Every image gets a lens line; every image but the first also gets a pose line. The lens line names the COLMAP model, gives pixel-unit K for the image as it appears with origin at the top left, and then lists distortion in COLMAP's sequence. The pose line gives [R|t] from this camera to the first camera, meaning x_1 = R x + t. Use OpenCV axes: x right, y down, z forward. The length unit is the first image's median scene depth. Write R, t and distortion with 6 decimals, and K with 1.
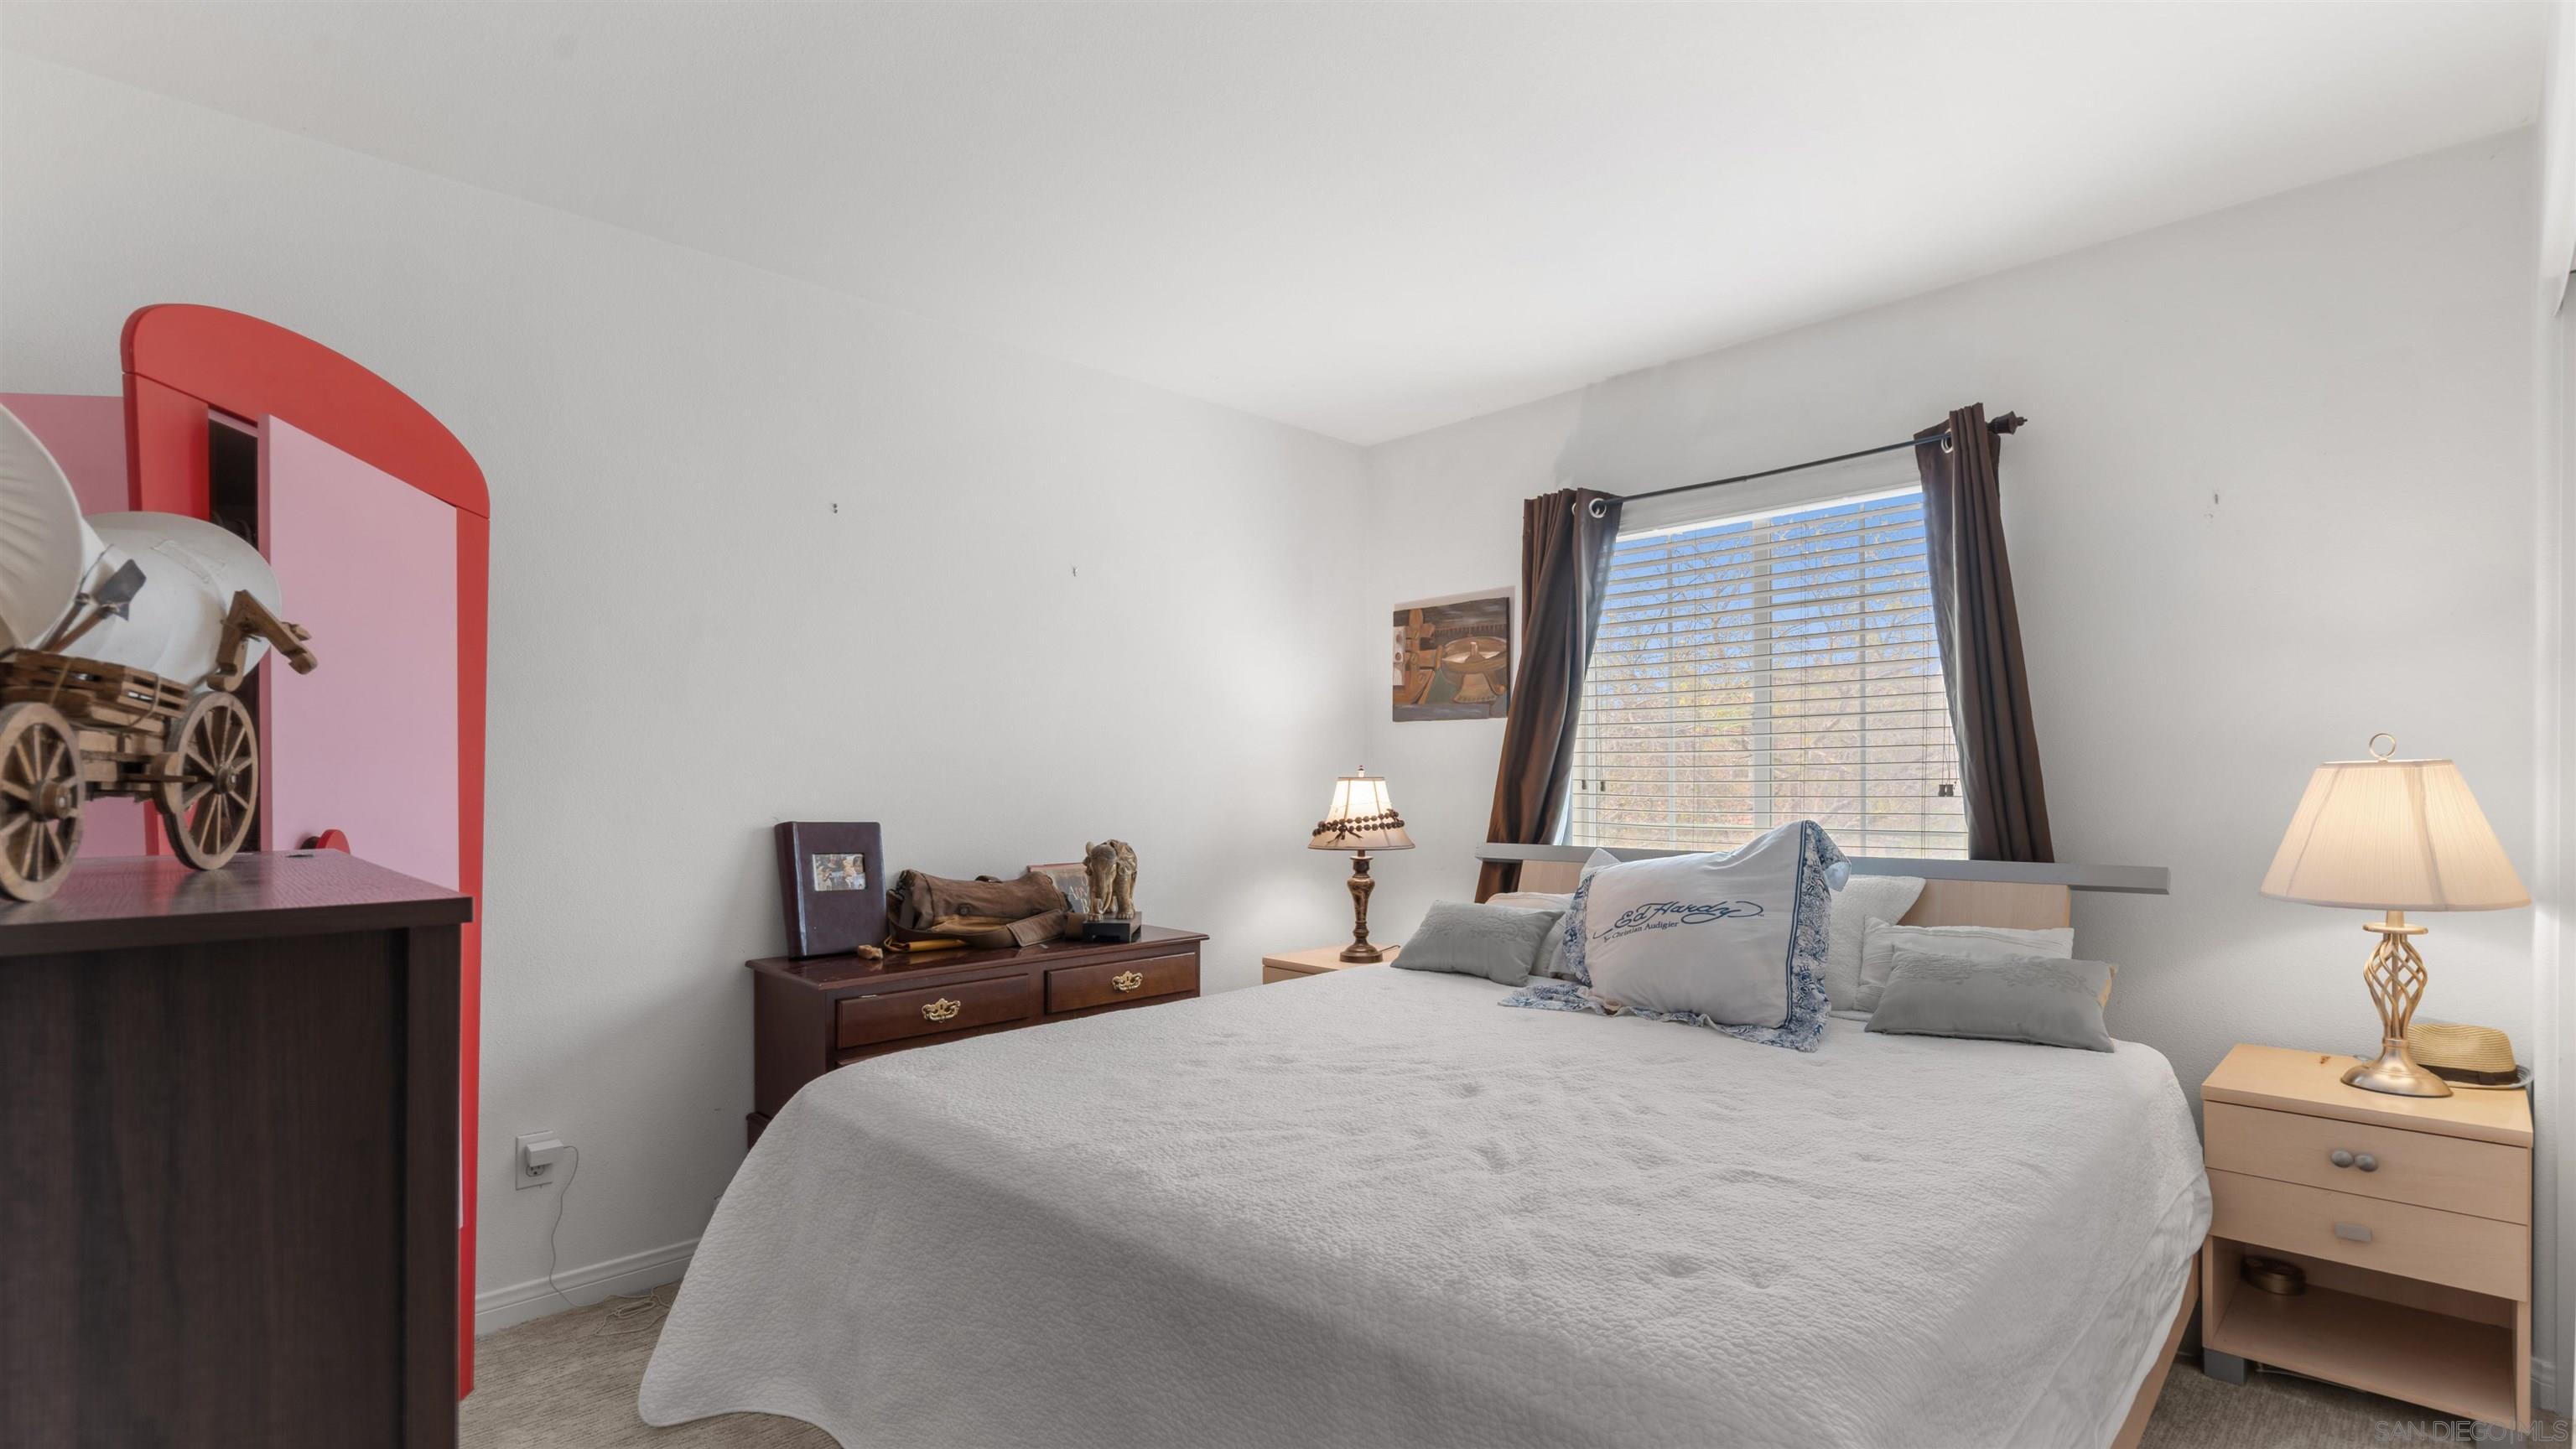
lens RADIAL K [[1164.9, 0, 1280.4], [0, 1164.9, 750.0], [0, 0, 1]] dist [-0.006653, 0.002525]
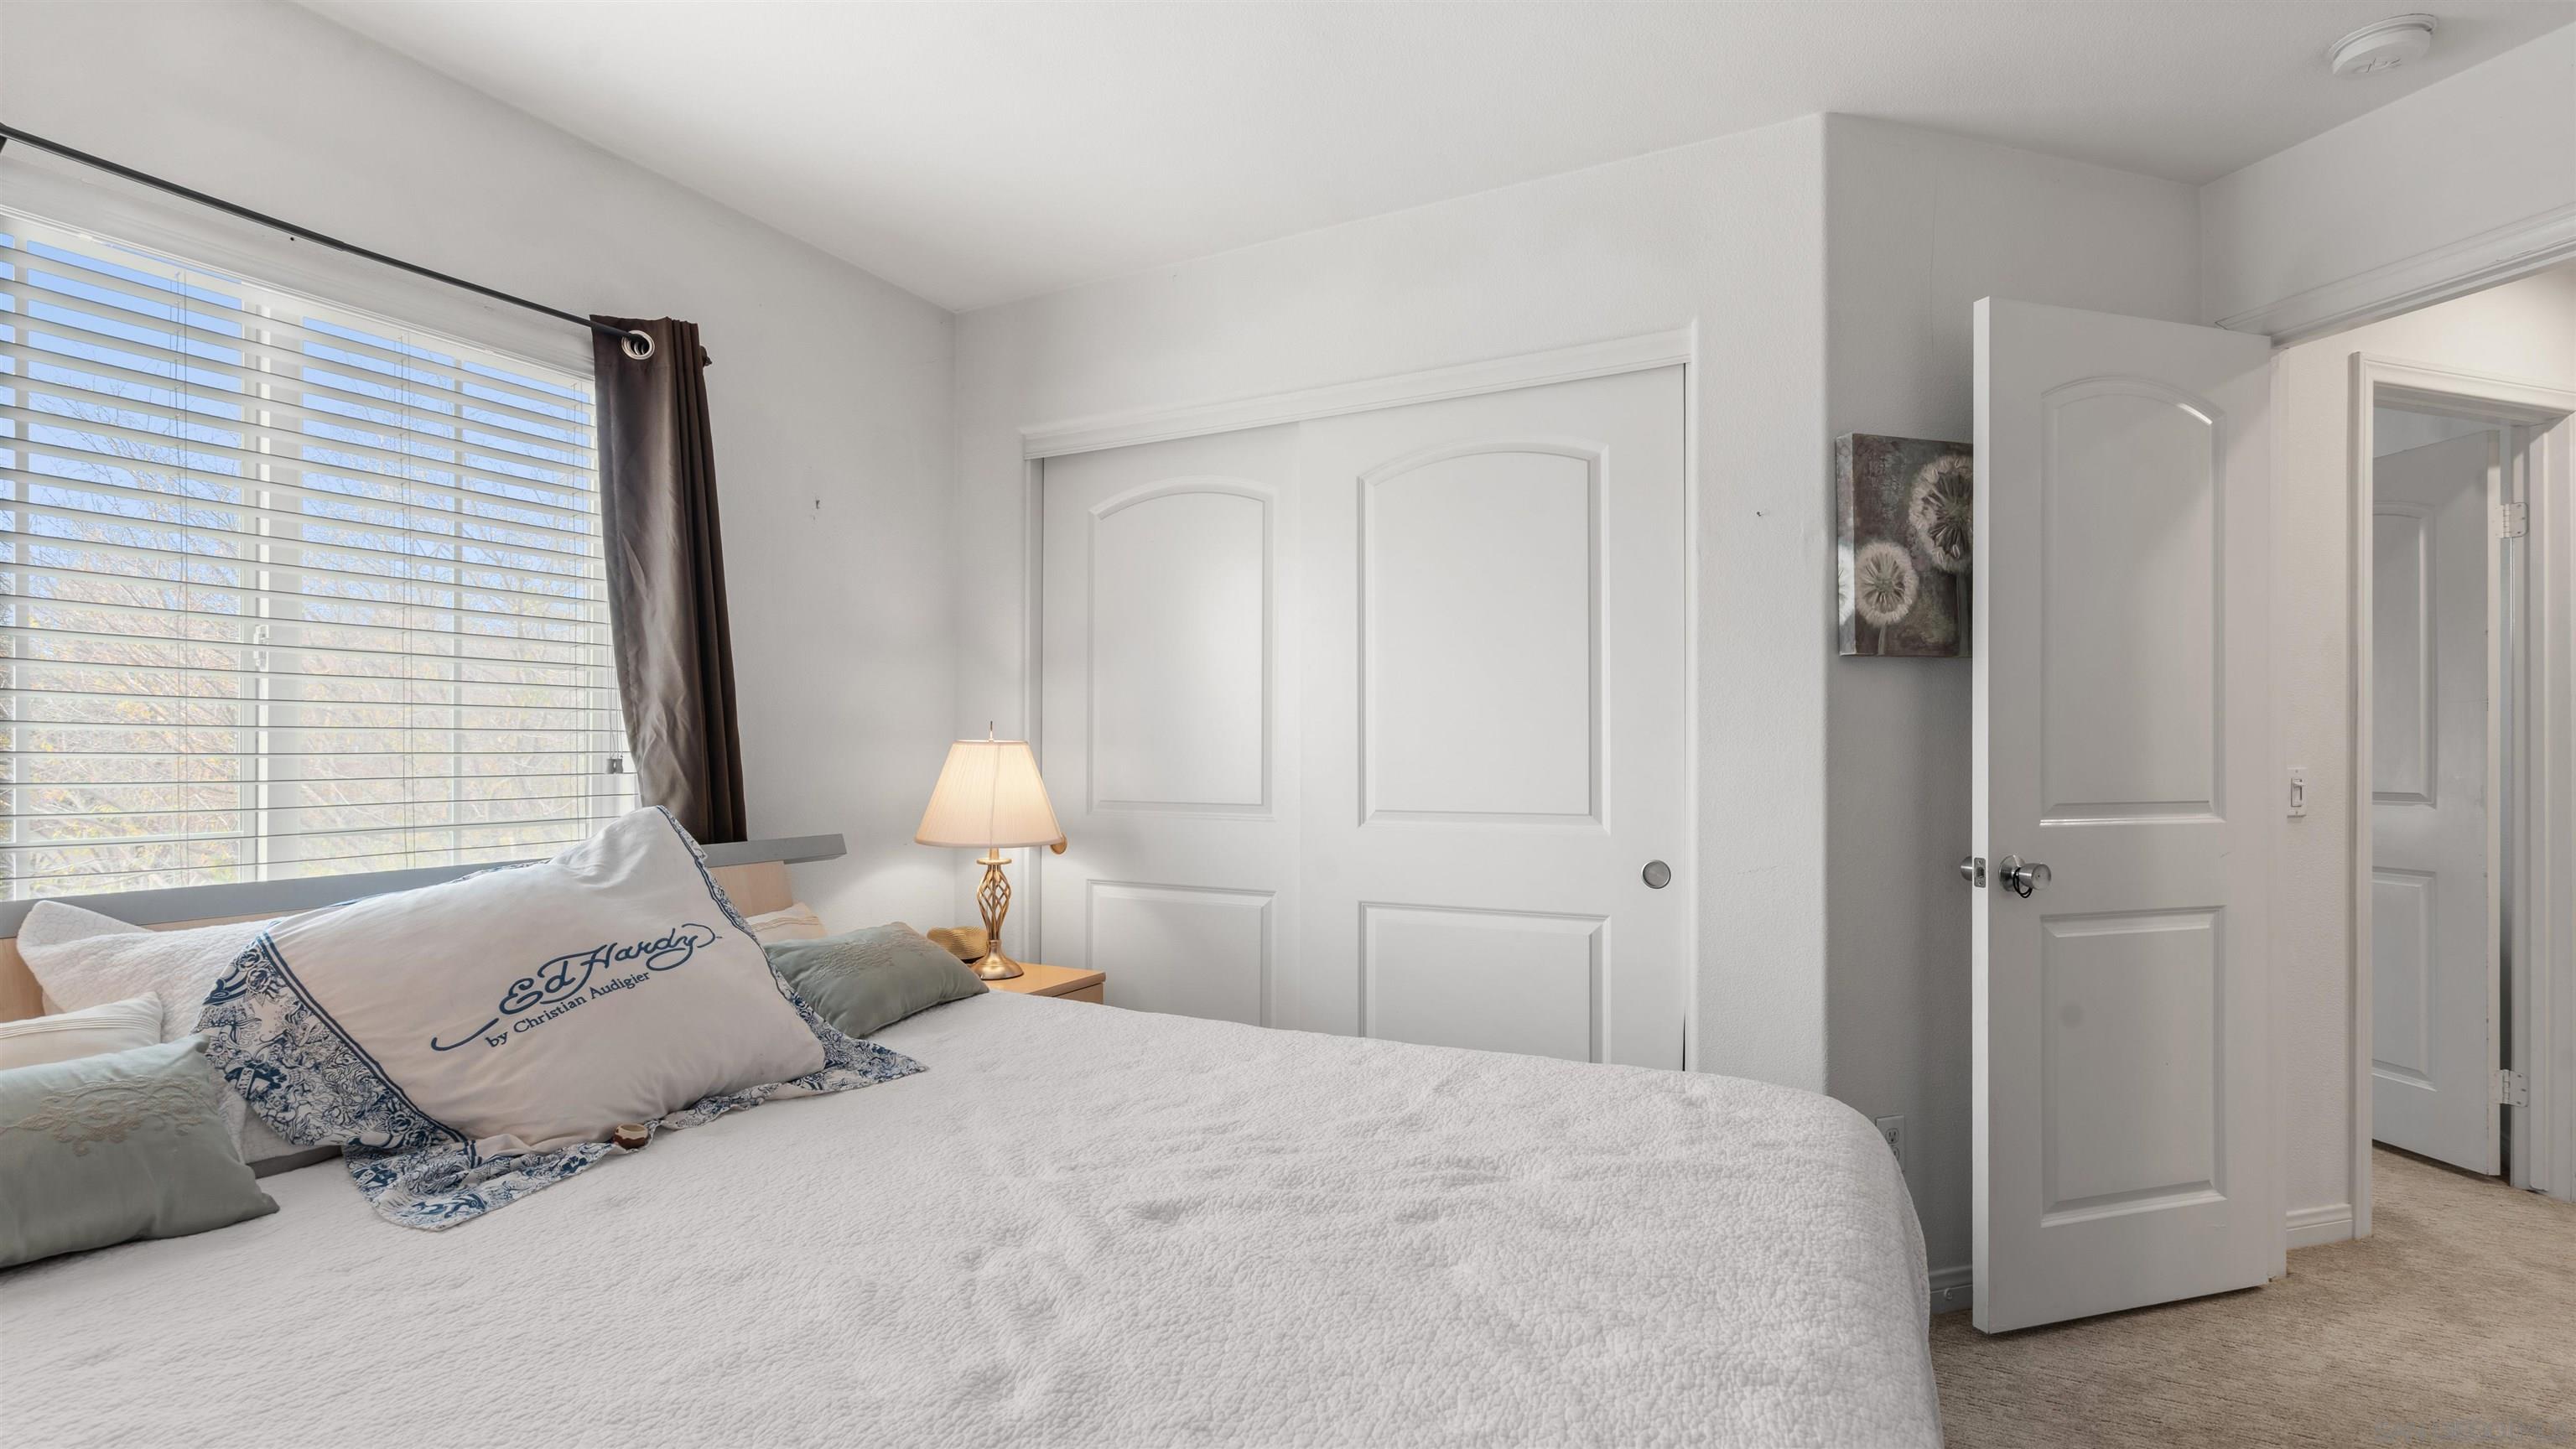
lens RADIAL K [[1164.9, 0, 1283.4], [0, 1164.9, 740.2], [0, 0, 1]] dist [-0.006653, 0.002525]
pose [[-0.305899, 0.017672, 0.951900, -0.281227], [-0.020975, 0.999460, -0.025295, 0.022346], [-0.951833, -0.027704, -0.305363, 0.651680]]
